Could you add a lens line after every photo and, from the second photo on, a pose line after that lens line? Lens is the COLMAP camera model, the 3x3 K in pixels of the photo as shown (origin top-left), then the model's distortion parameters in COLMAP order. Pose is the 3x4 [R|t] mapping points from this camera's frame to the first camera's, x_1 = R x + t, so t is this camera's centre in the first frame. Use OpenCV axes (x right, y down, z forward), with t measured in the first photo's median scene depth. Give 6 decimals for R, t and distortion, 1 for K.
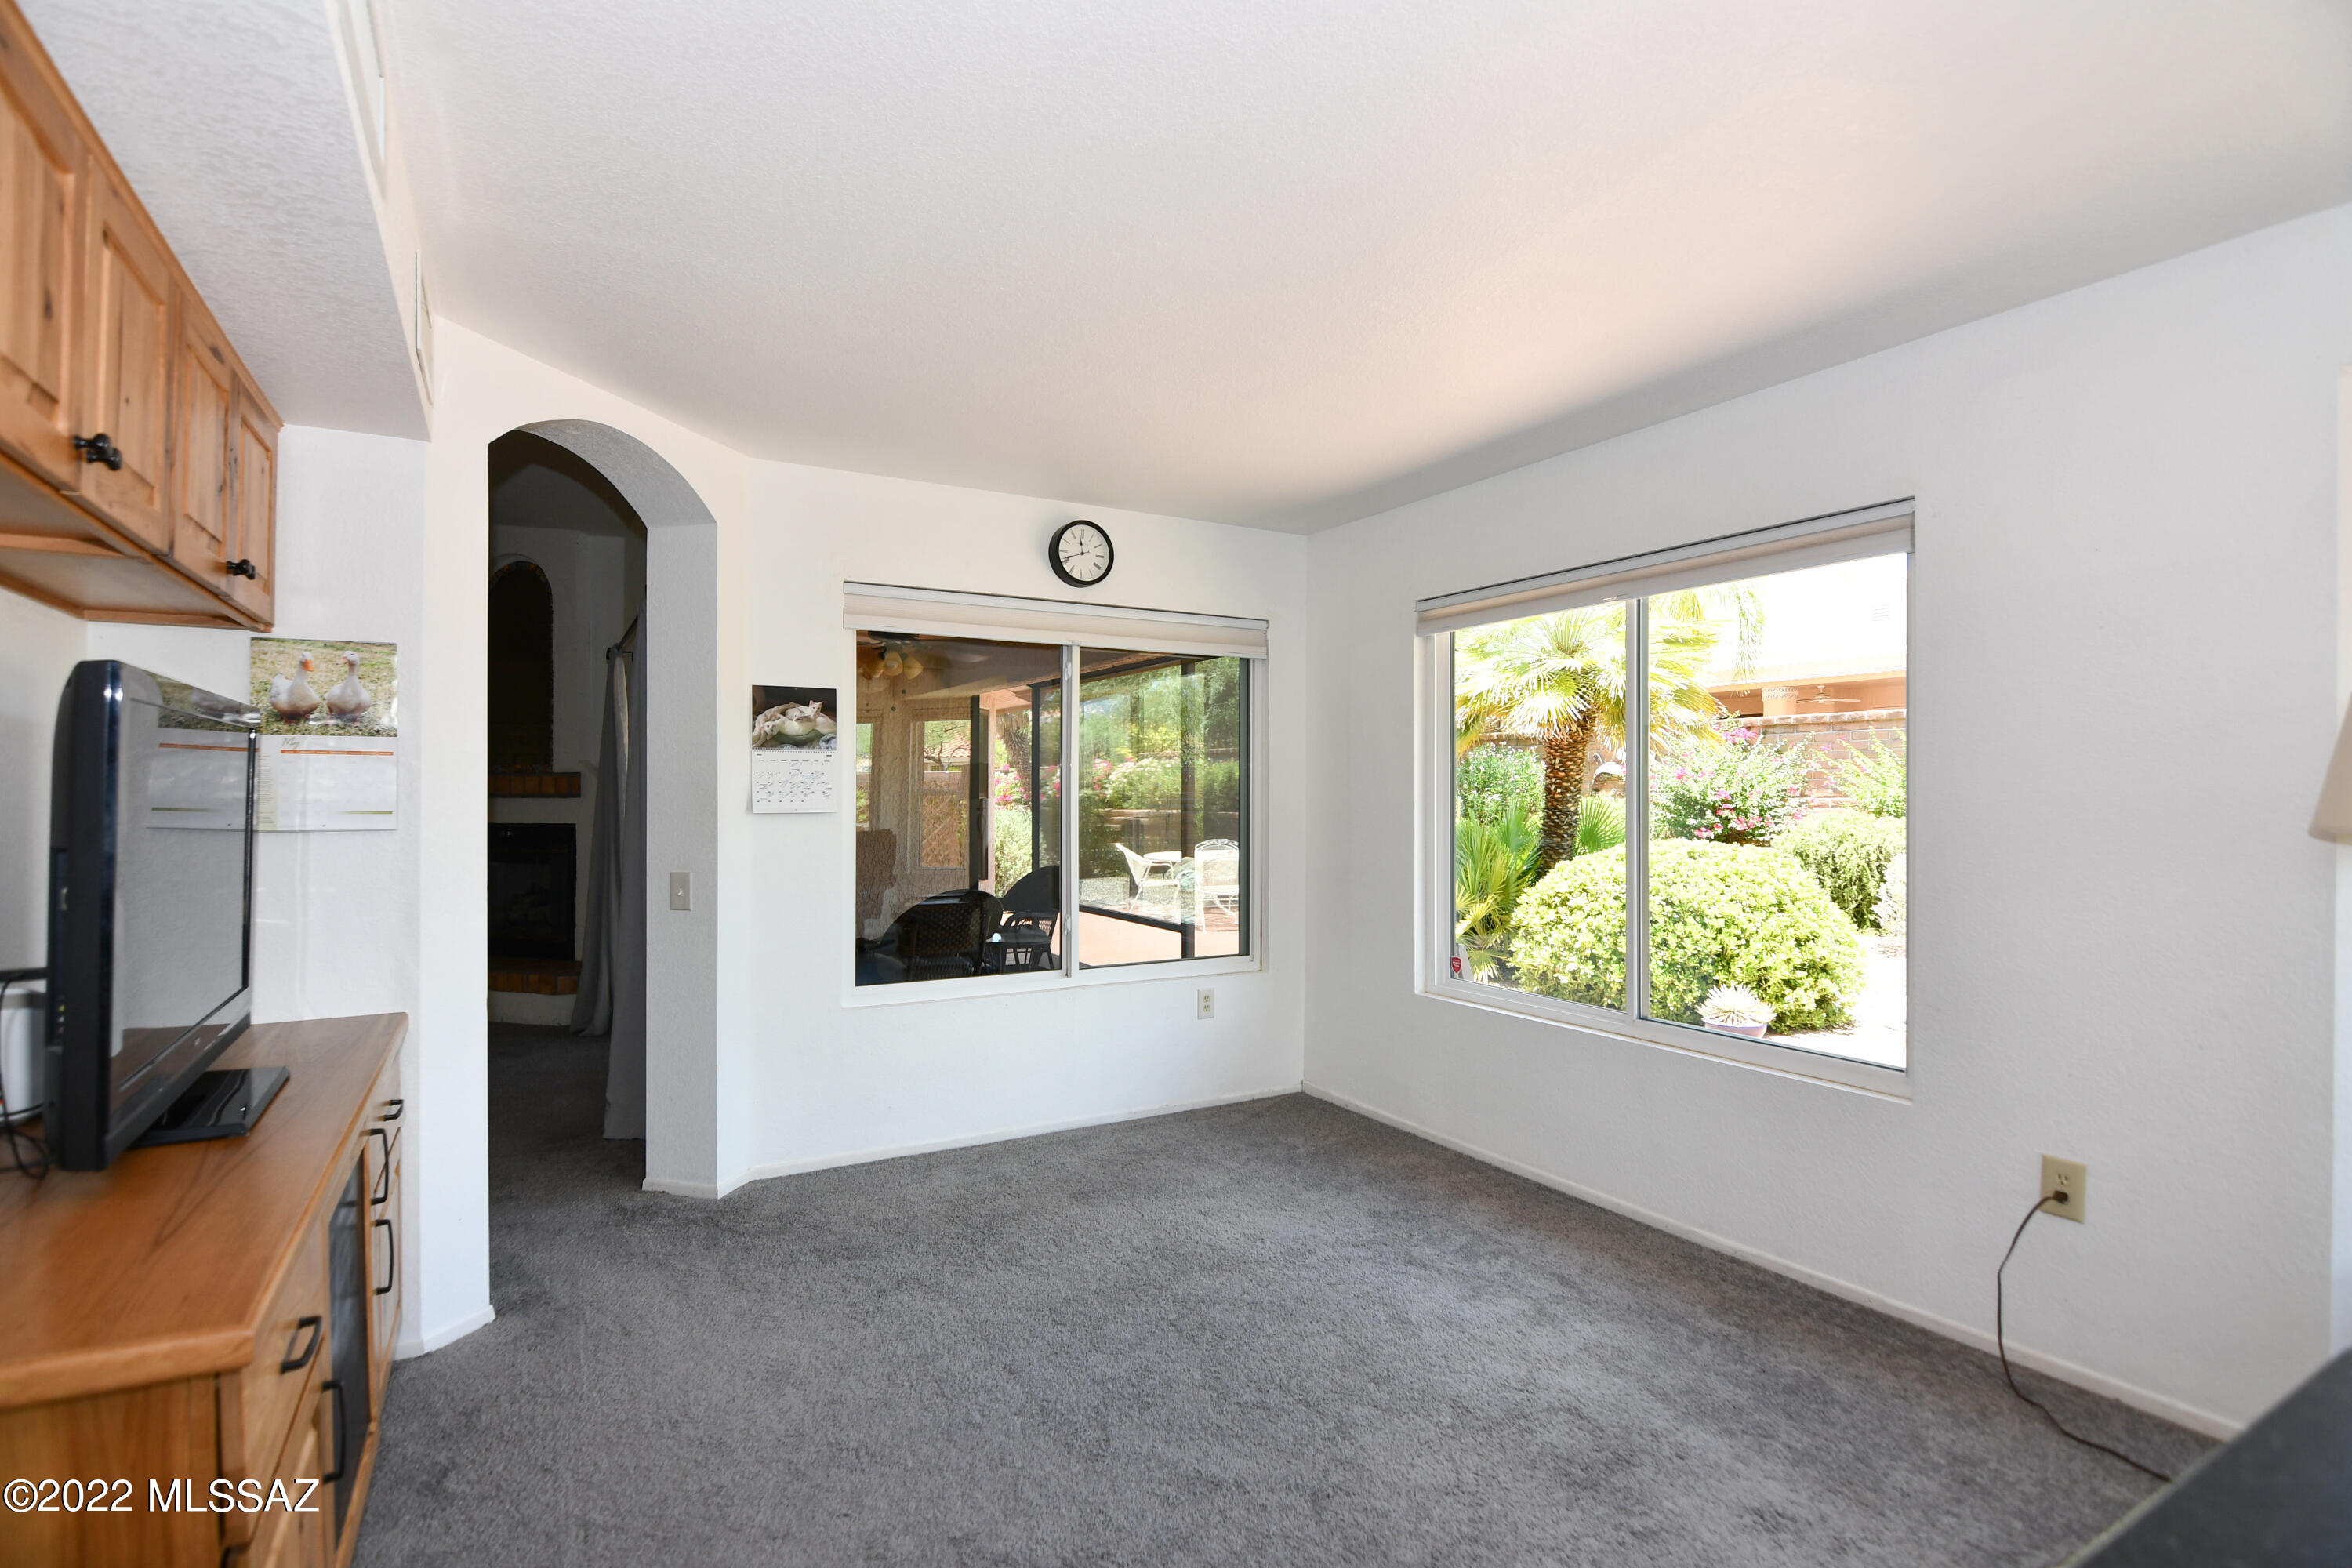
lens RADIAL K [[1142.3, 0, 1179.5], [0, 1142.3, 785.3], [0, 0, 1]] dist [-0.010763, -0.007967]
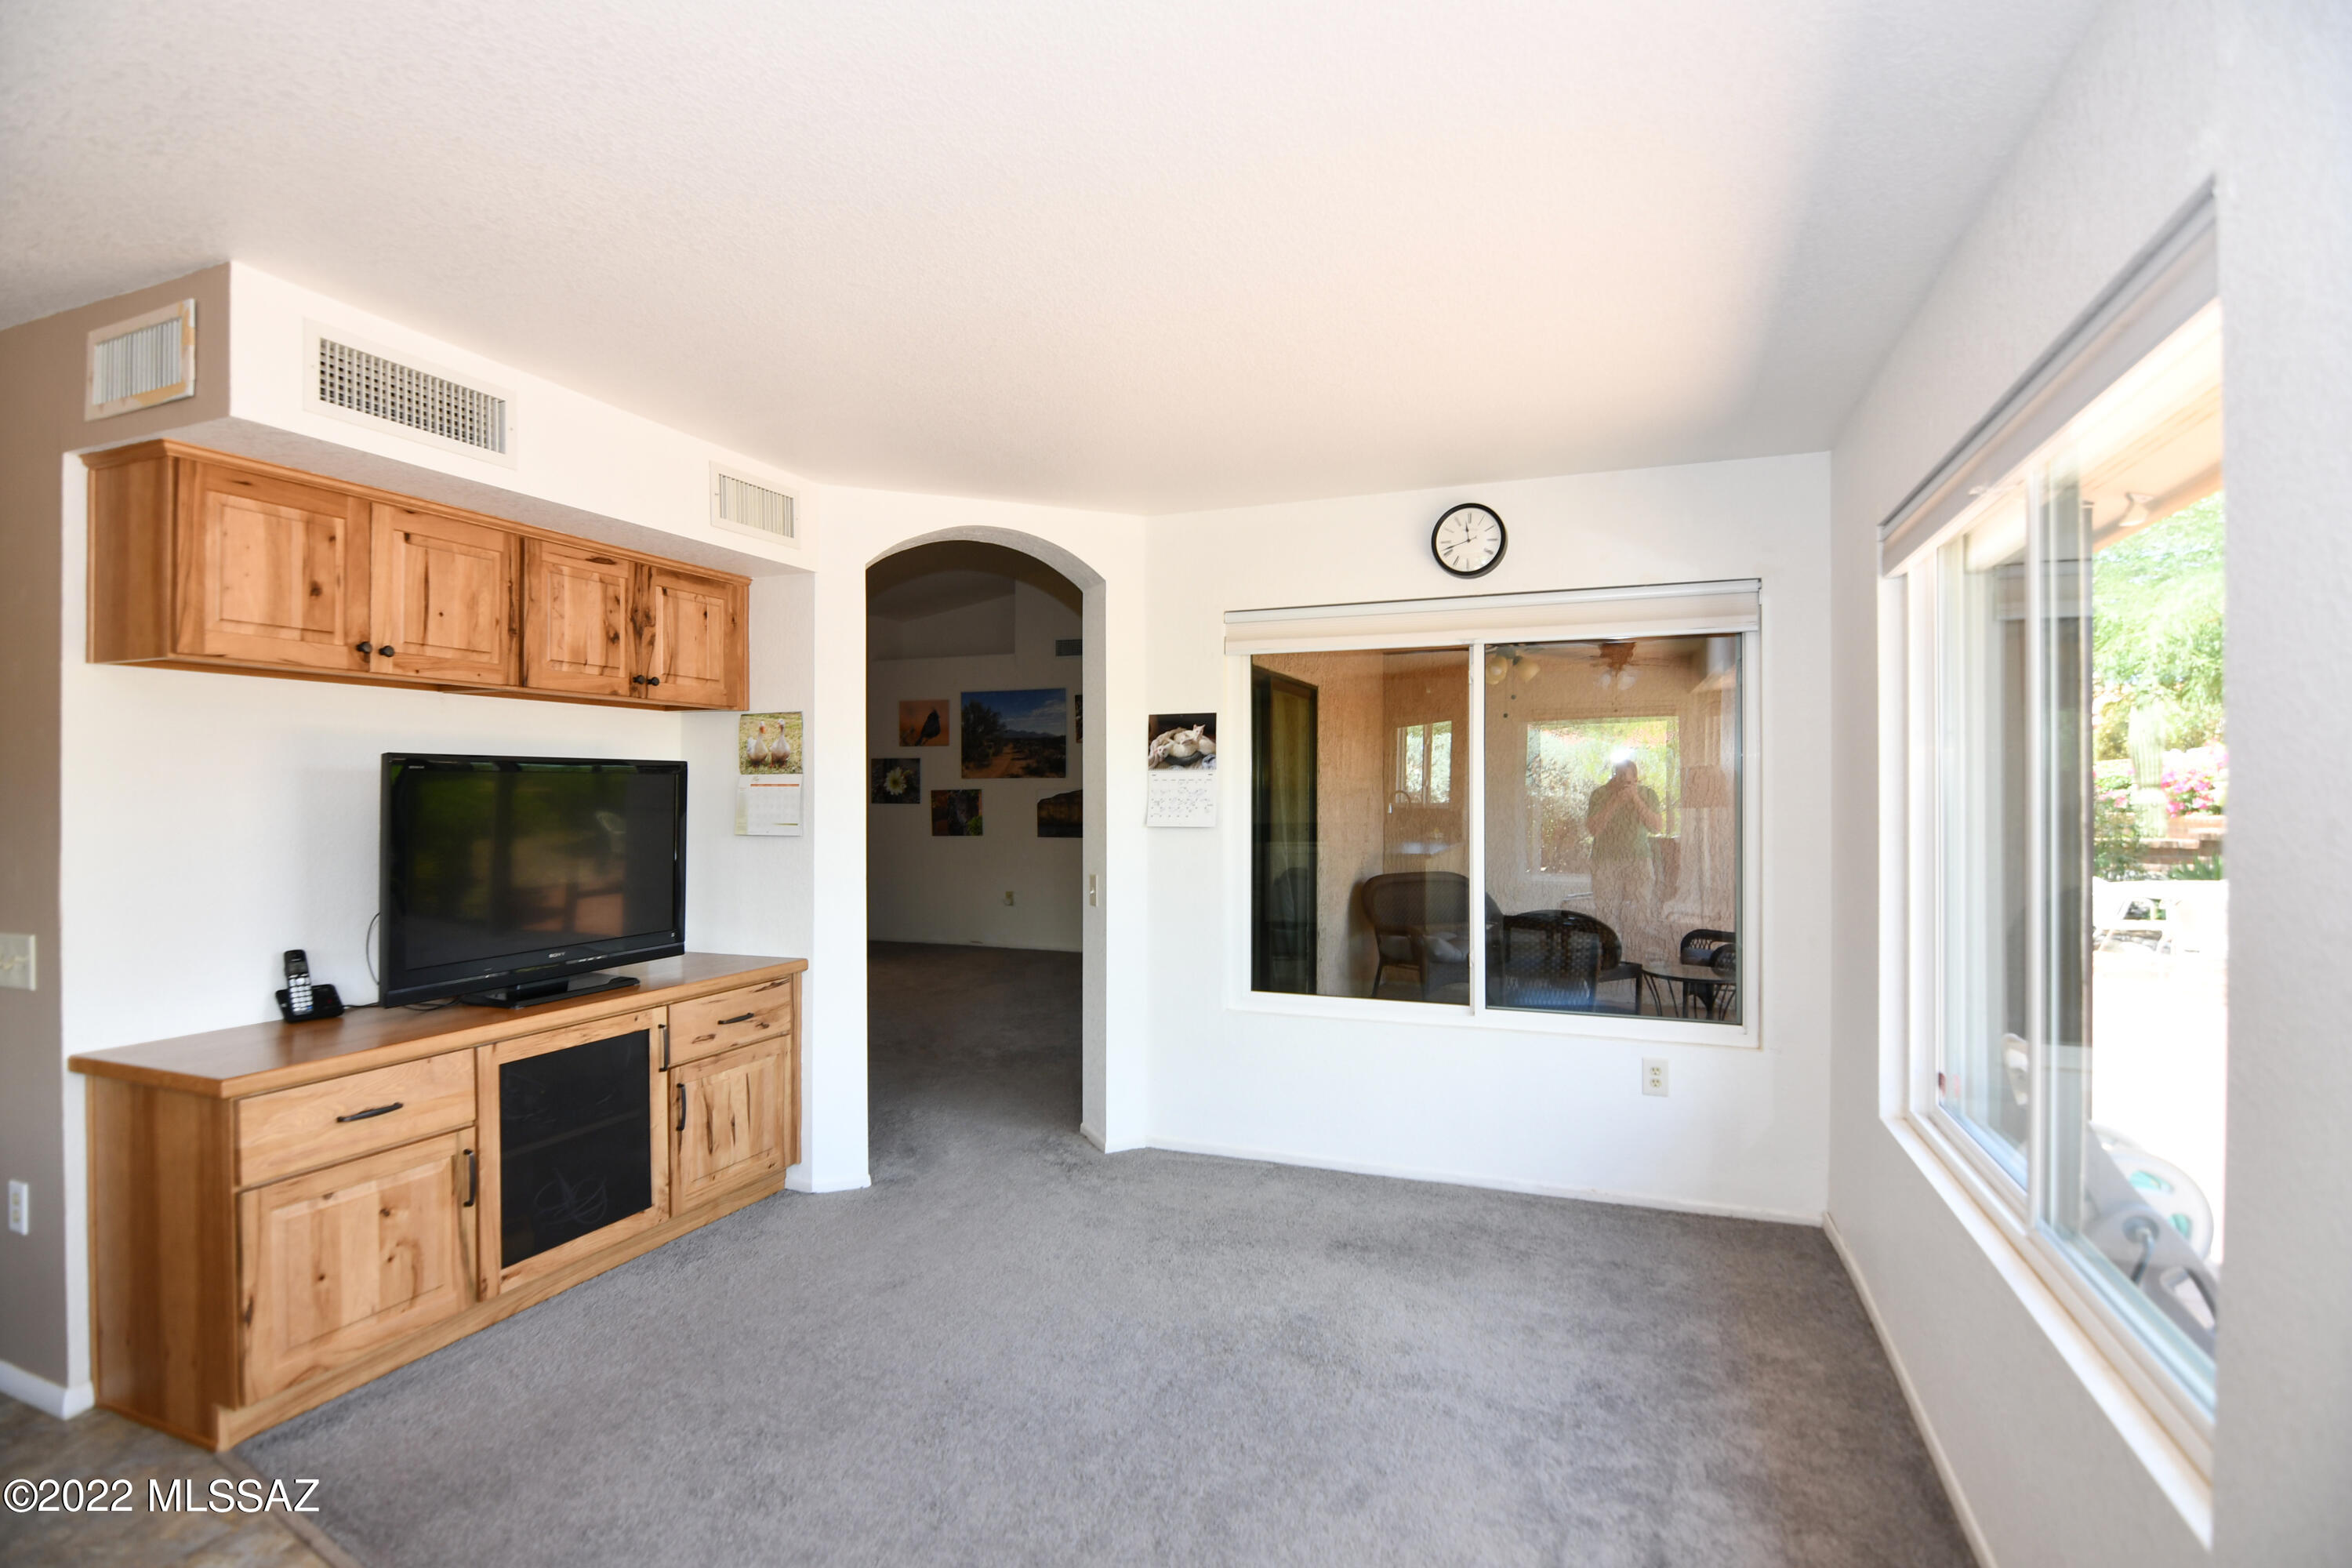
lens RADIAL K [[1142.3, 0, 1153.1], [0, 1142.3, 785.2], [0, 0, 1]] dist [-0.010763, -0.007967]
pose [[0.617889, -0.006391, -0.786239, 0.521567], [0.007645, 0.999969, -0.002120, -0.014095], [0.786228, -0.004701, 0.617919, 0.291177]]
